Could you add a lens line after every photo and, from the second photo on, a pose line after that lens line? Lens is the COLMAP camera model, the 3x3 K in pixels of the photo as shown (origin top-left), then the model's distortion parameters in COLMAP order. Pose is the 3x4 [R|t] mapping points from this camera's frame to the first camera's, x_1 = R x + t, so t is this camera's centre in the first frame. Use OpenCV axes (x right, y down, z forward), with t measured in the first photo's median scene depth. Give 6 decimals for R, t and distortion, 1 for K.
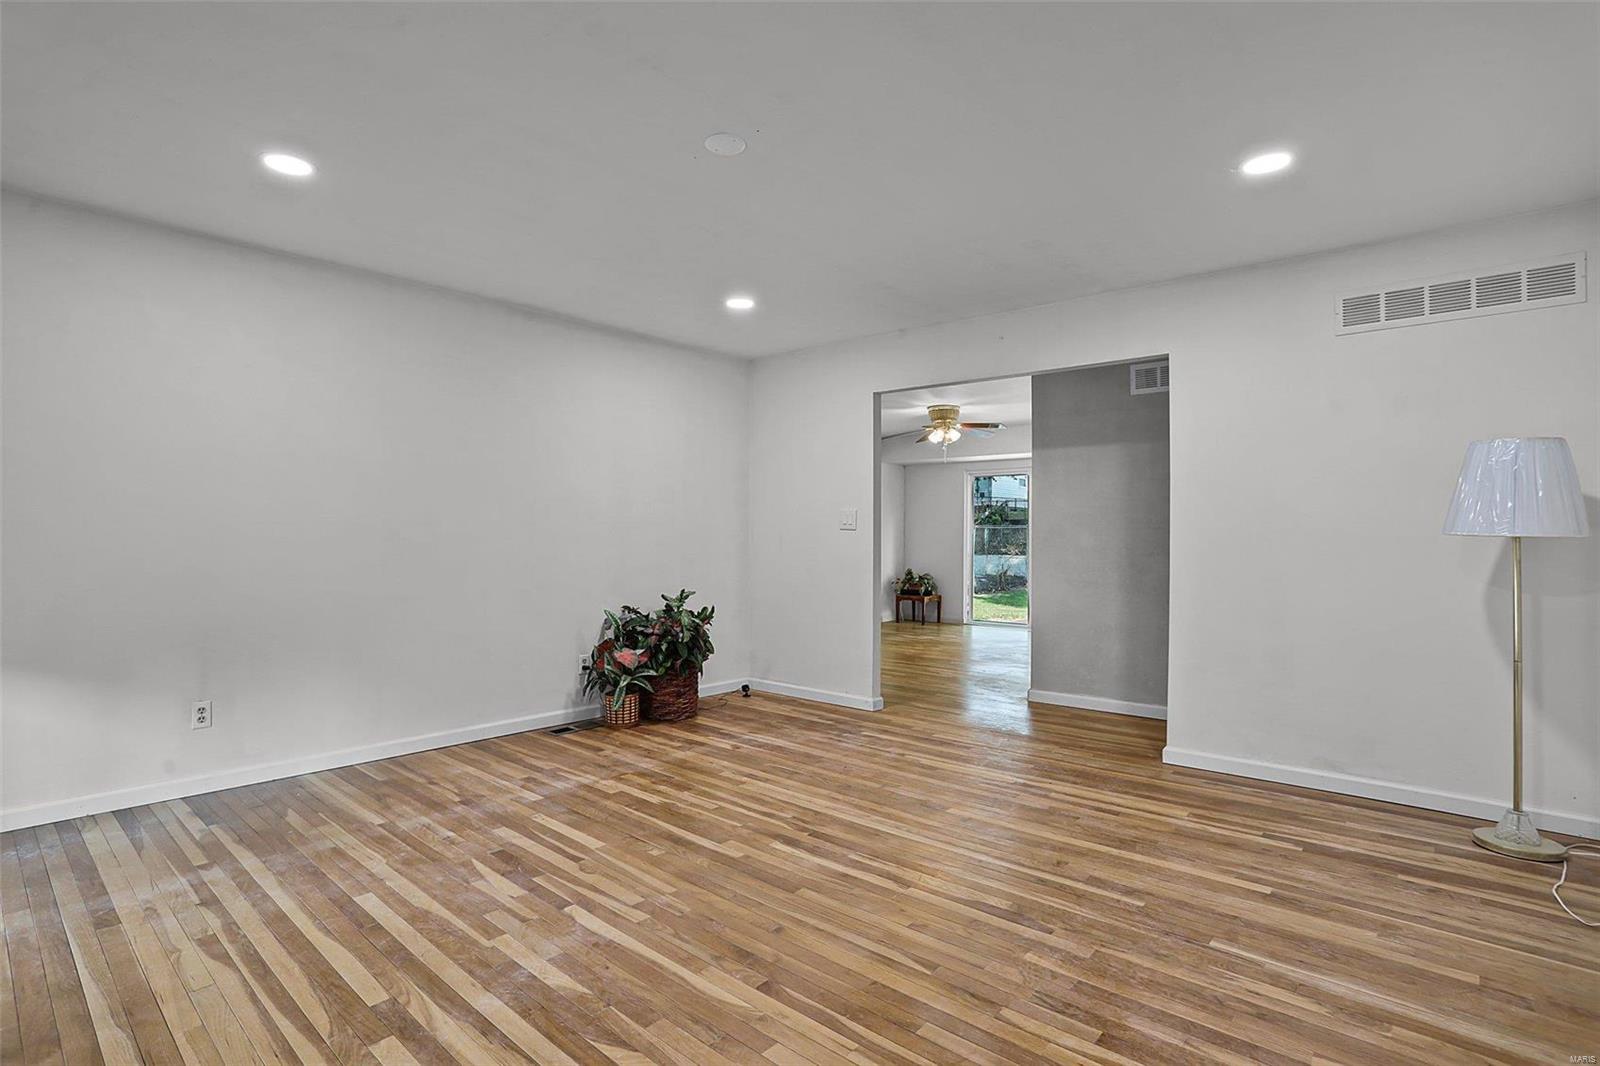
lens RADIAL K [[782.4, 0, 794.9], [0, 782.4, 536.3], [0, 0, 1]] dist [-0.085754, 0.035943]
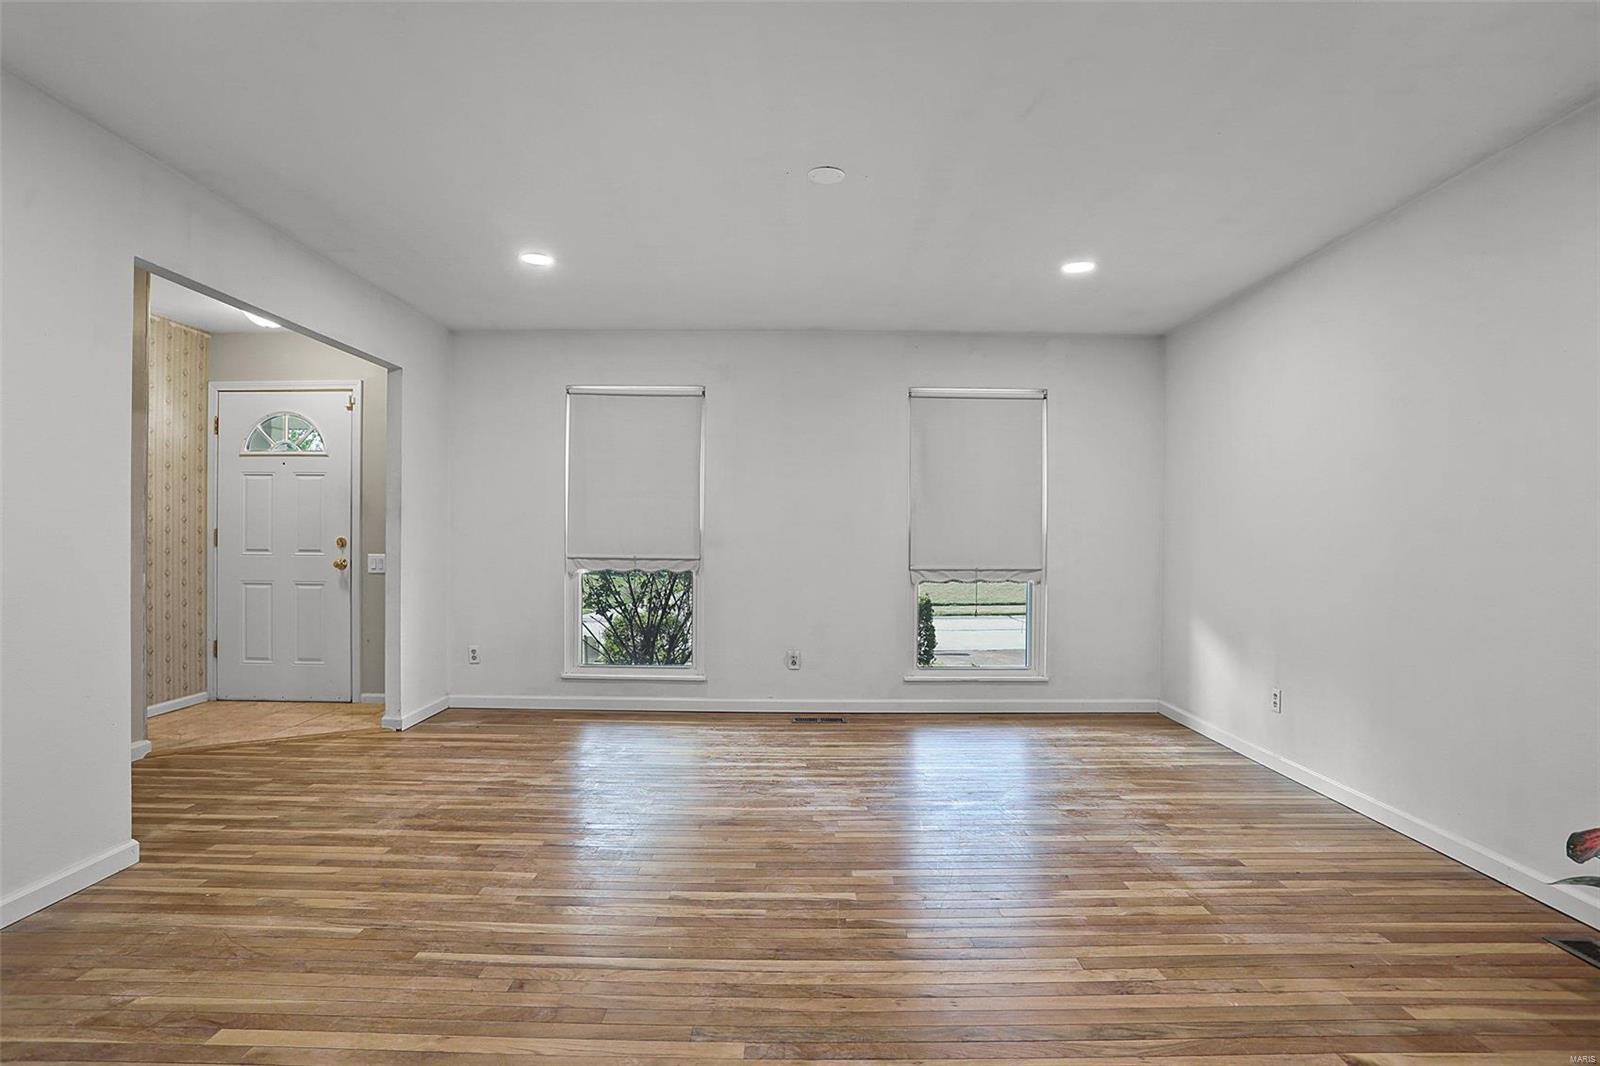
lens RADIAL K [[782.4, 0, 794.9], [0, 782.4, 536.3], [0, 0, 1]] dist [-0.085754, 0.035943]
pose [[-0.751316, -0.010400, -0.659861, 0.550107], [-0.012310, 0.999923, -0.001743, 0.002622], [0.659828, 0.006813, -0.751386, 1.496362]]
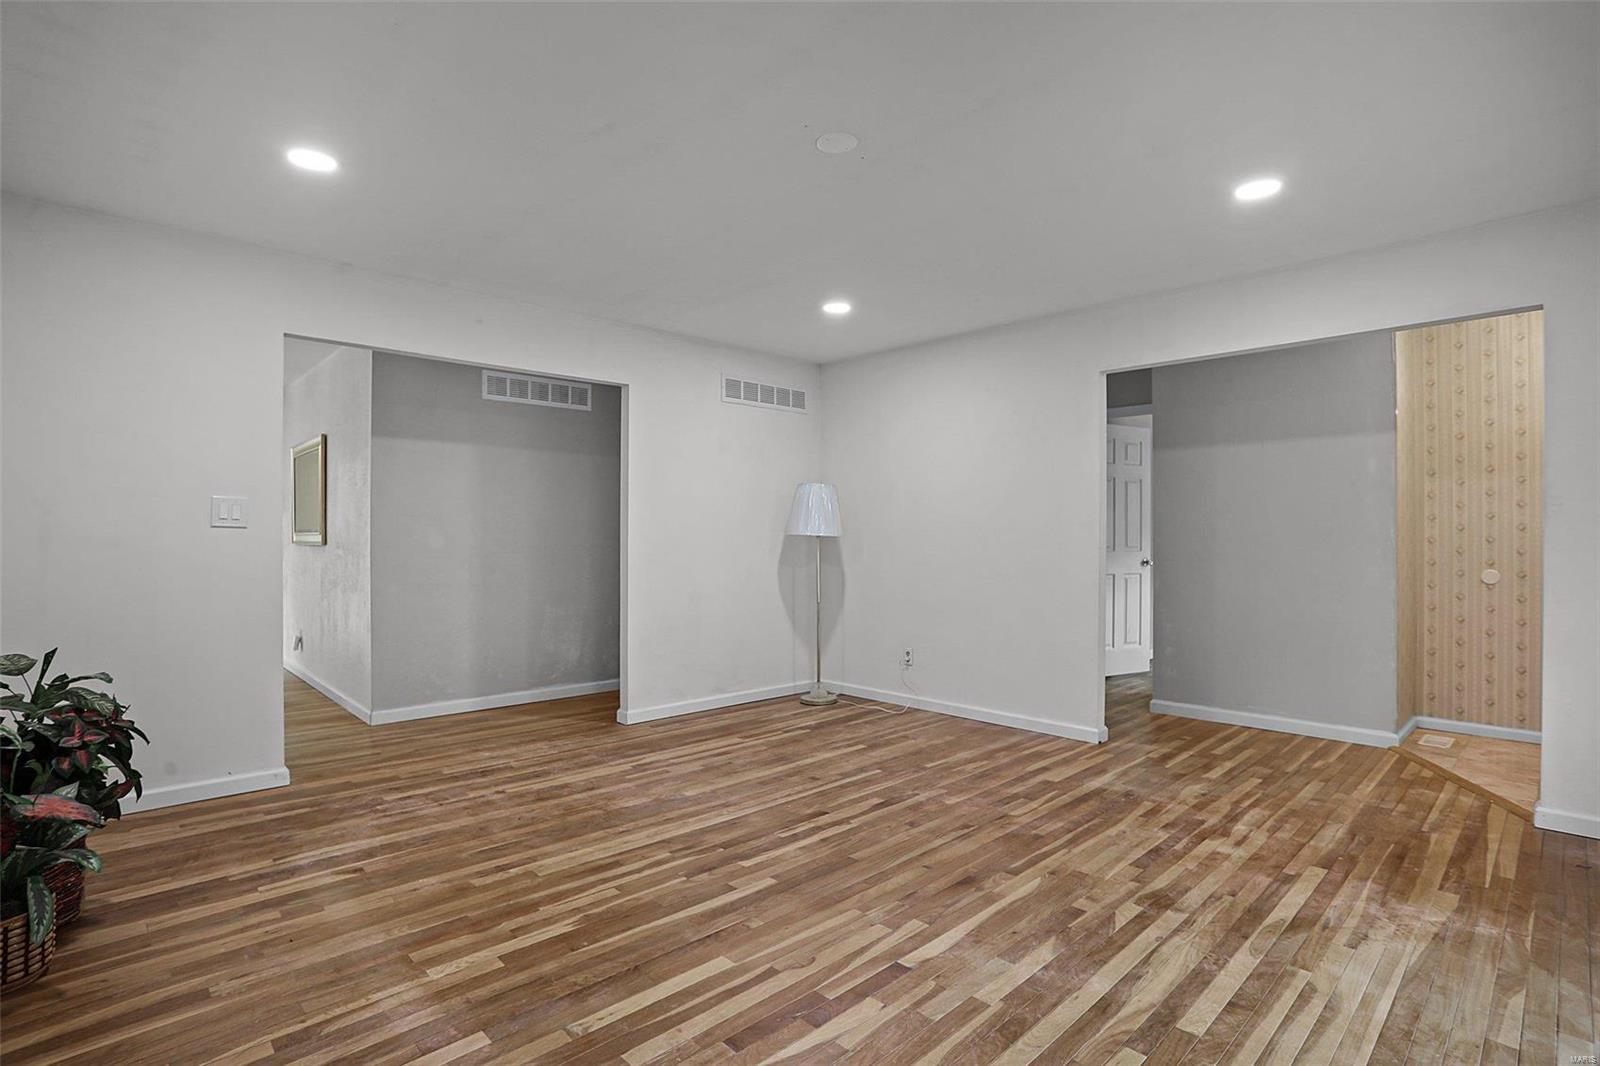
lens RADIAL K [[782.4, 0, 794.9], [0, 782.4, 536.3], [0, 0, 1]] dist [-0.085754, 0.035943]
pose [[0.084617, -0.004023, 0.996405, -0.901715], [-0.000398, 0.999992, 0.004071, -0.006451], [-0.996413, -0.000741, 0.084615, 0.805800]]
